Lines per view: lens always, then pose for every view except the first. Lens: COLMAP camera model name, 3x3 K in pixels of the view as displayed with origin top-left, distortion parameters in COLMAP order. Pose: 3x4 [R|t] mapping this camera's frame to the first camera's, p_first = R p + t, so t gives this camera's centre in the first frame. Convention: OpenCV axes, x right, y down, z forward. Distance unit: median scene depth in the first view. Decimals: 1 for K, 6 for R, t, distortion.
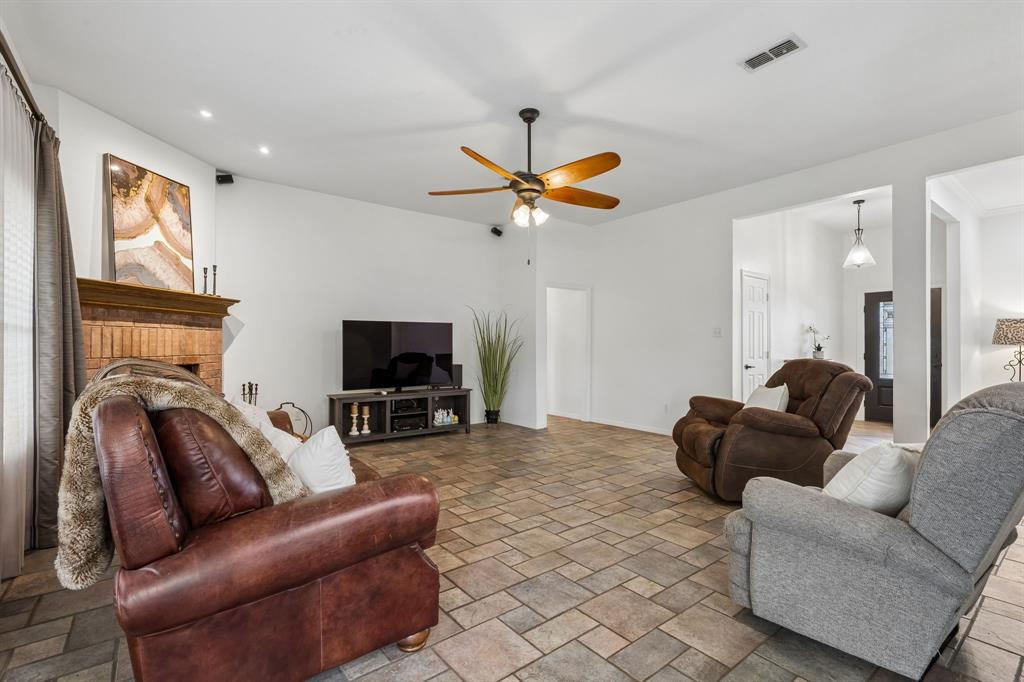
lens RADIAL K [[465.9, 0, 513.4], [0, 465.9, 342.2], [0, 0, 1]] dist [0.012316, -0.000806]
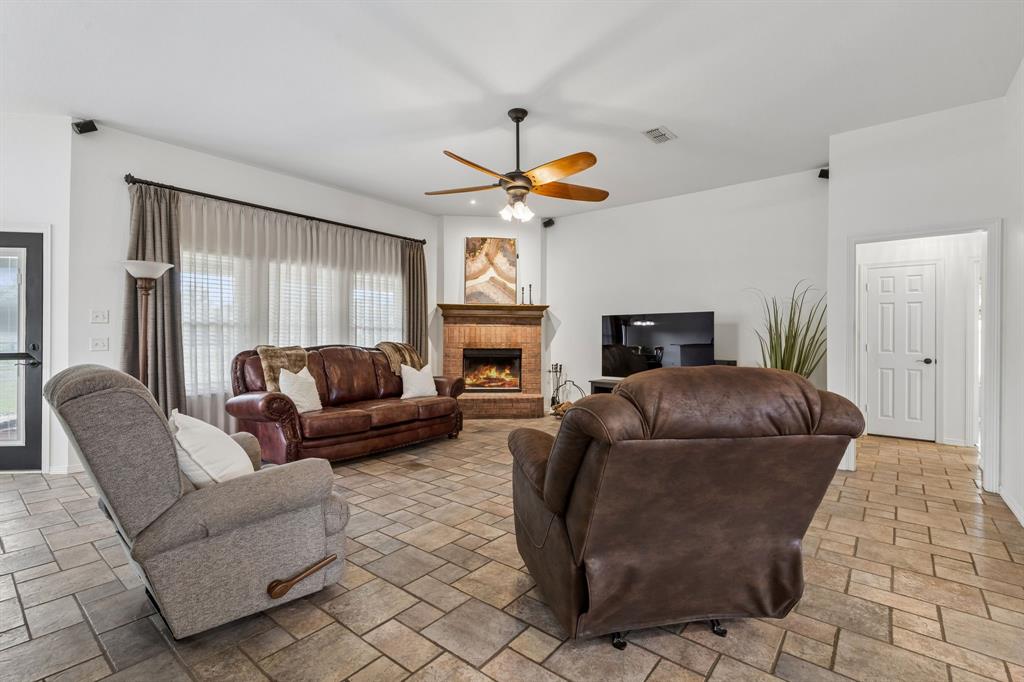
lens RADIAL K [[465.9, 0, 511.2], [0, 465.9, 338.8], [0, 0, 1]] dist [0.012316, -0.000806]
pose [[0.225079, 0.003991, -0.974332, 0.974713], [-0.000390, 0.999992, 0.004006, 0.007597], [0.974340, -0.000522, 0.225079, 0.702360]]
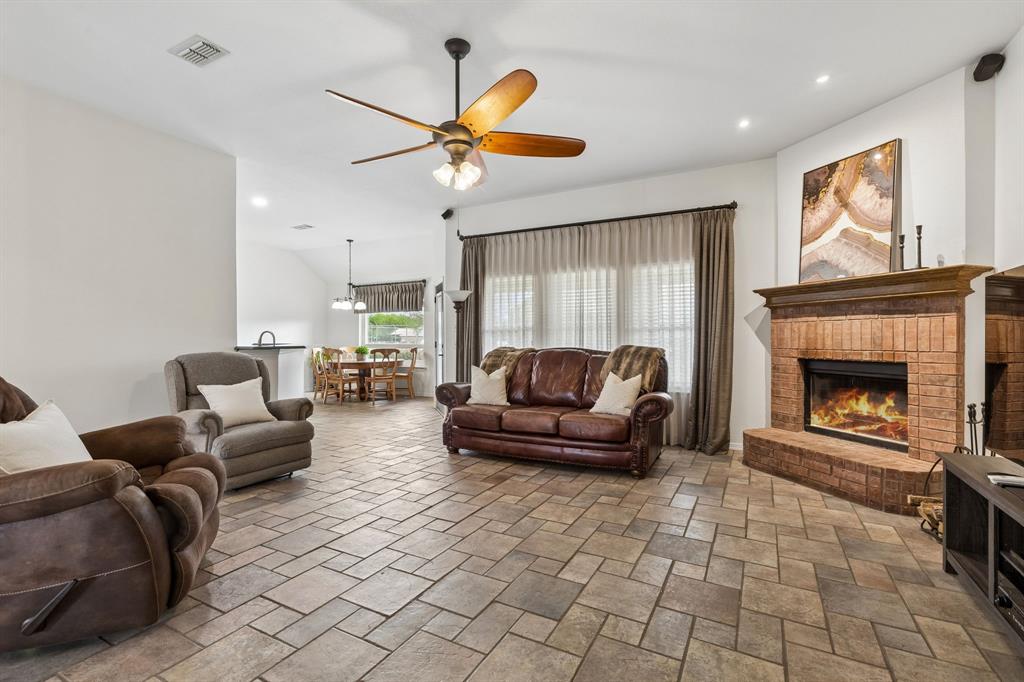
lens RADIAL K [[465.9, 0, 510.2], [0, 465.9, 342.1], [0, 0, 1]] dist [0.012316, -0.000806]
pose [[-0.915262, 0.002512, -0.402851, 0.255780], [0.001859, 0.999996, 0.002013, 0.011308], [0.402855, 0.001093, -0.915263, 1.650632]]
